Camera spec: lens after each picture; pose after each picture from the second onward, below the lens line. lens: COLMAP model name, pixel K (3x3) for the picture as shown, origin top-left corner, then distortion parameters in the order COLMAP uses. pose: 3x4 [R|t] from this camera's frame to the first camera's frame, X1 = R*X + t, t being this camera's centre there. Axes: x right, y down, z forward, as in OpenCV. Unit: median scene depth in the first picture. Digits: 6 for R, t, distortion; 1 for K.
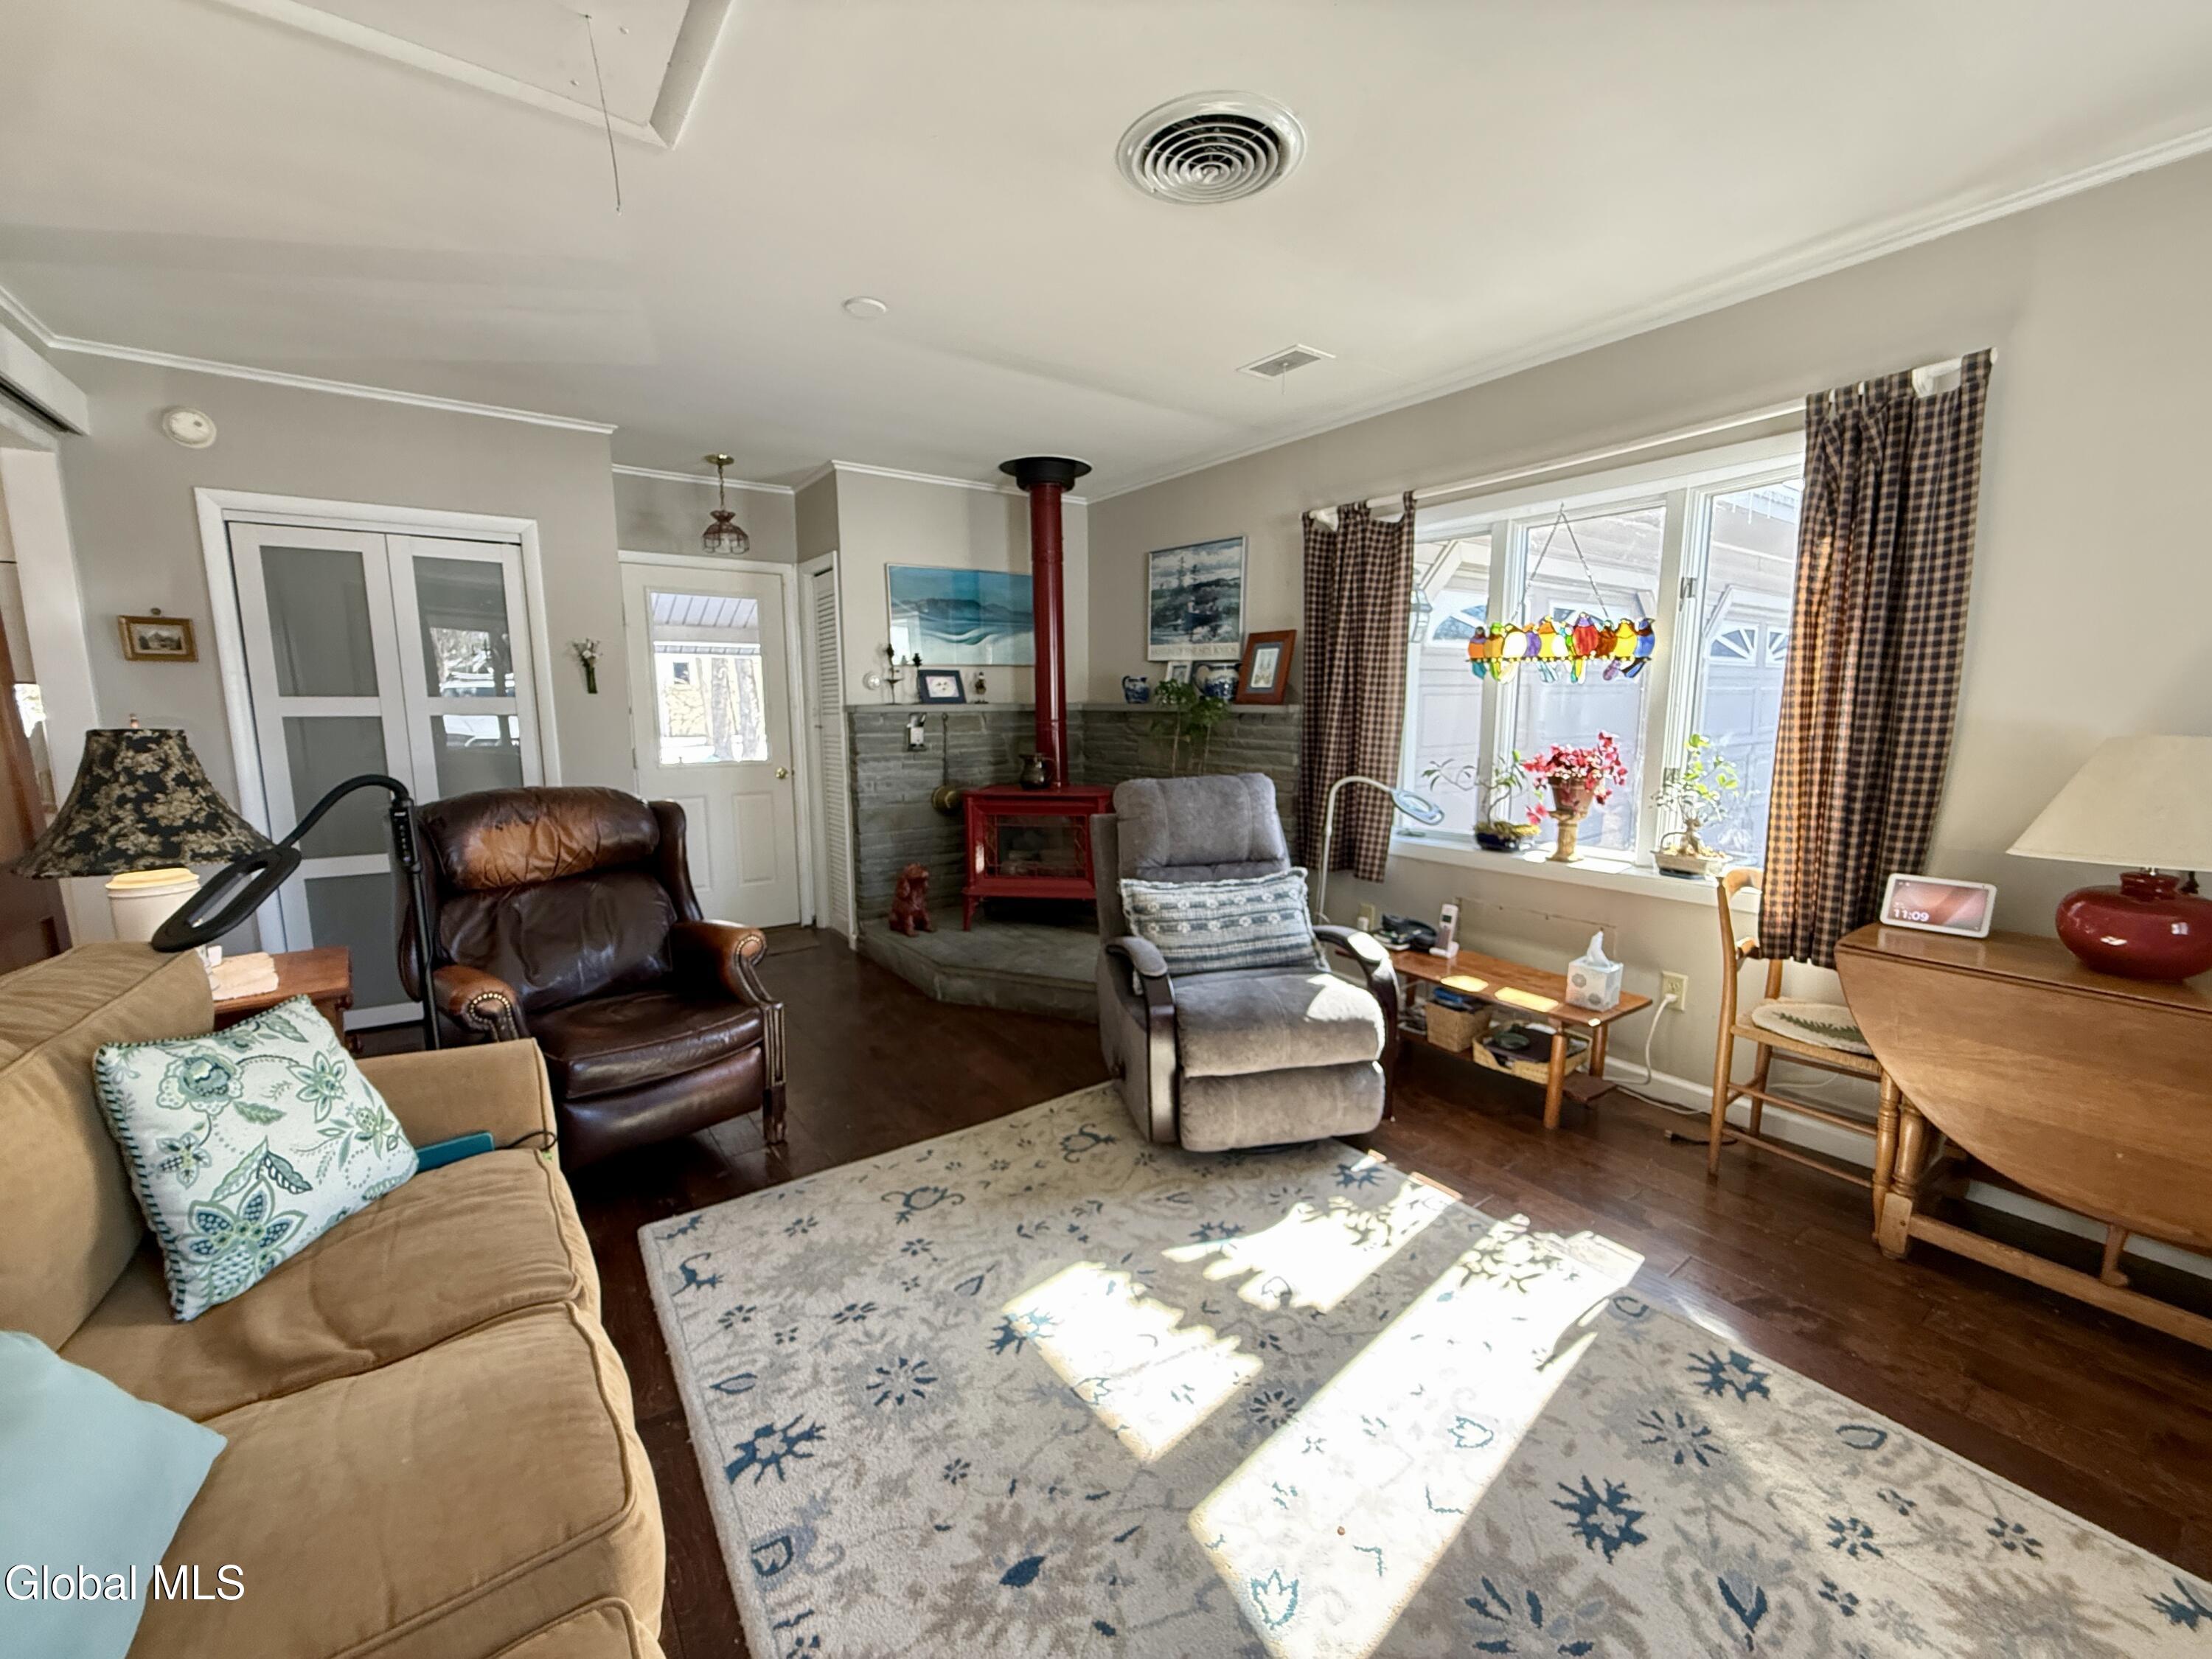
lens RADIAL K [[879.8, 0, 1097.4], [0, 879.8, 831.6], [0, 0, 1]] dist [-0.001575, 0.000674]
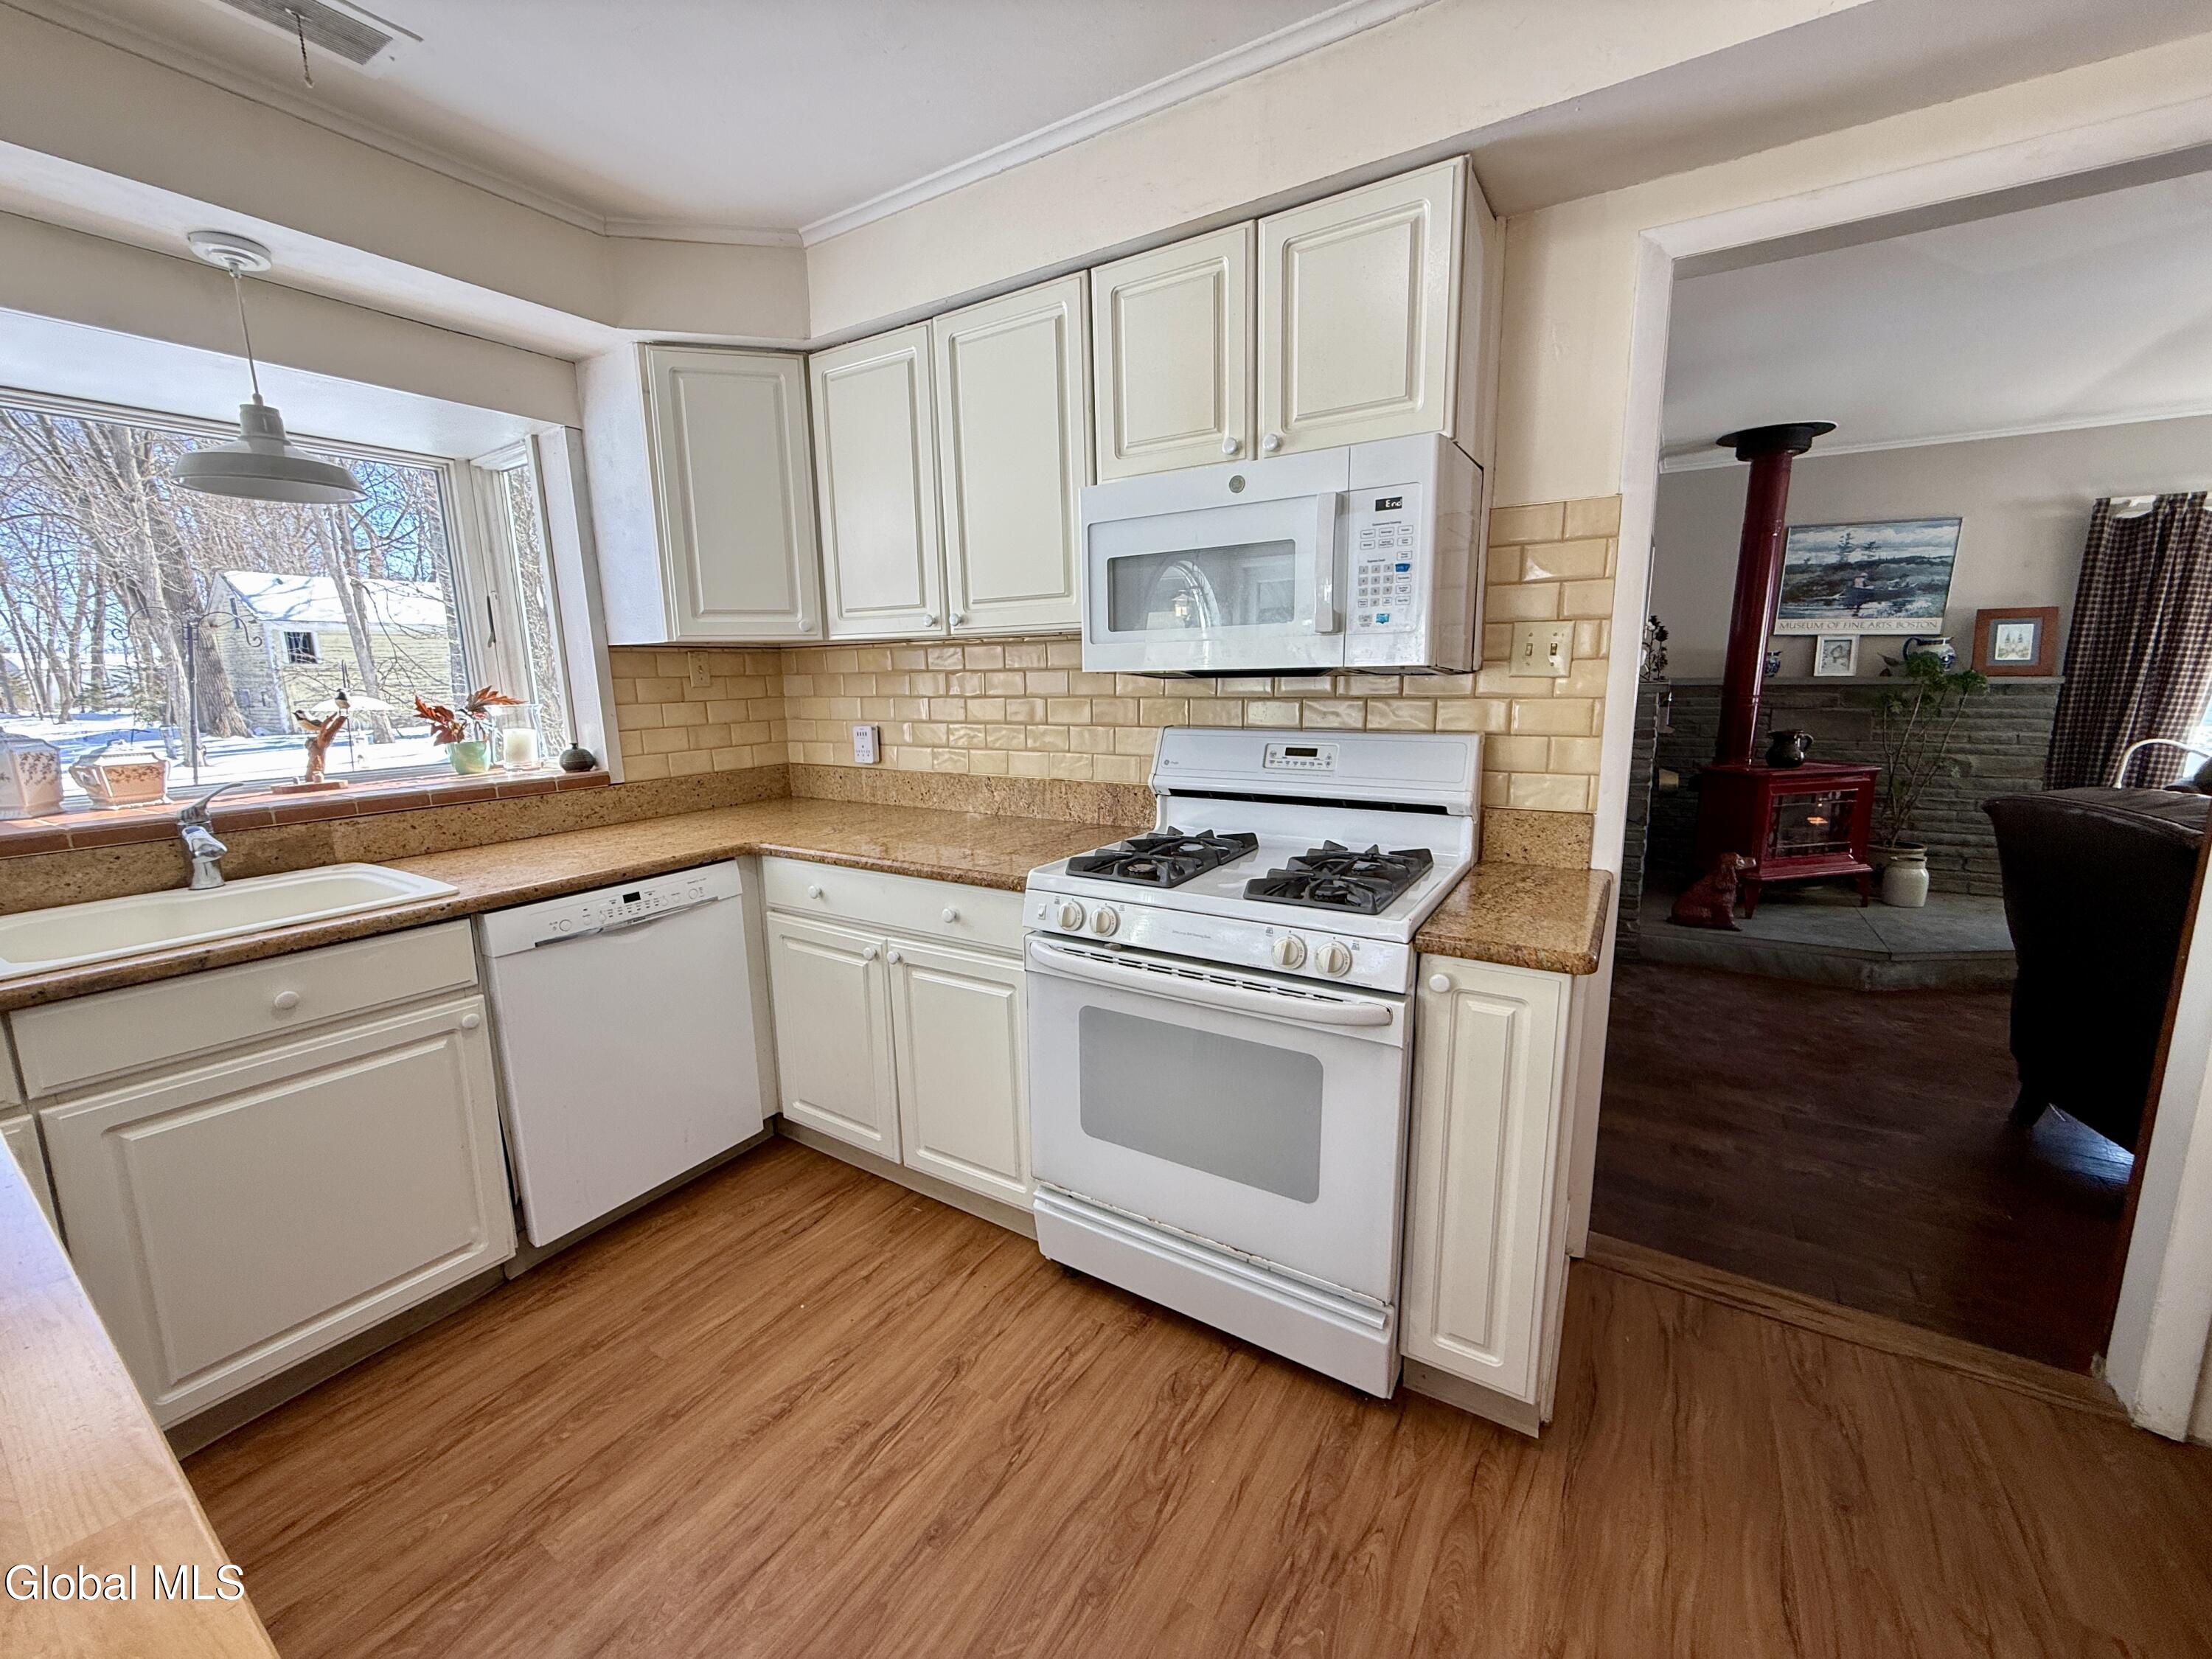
lens RADIAL K [[879.8, 0, 1101.8], [0, 879.8, 830.8], [0, 0, 1]] dist [-0.001575, 0.000674]
pose [[0.925744, -0.080647, 0.369451, -1.251438], [0.069856, 0.996651, 0.042517, -0.078624], [-0.371642, -0.013551, 0.928277, 0.409089]]
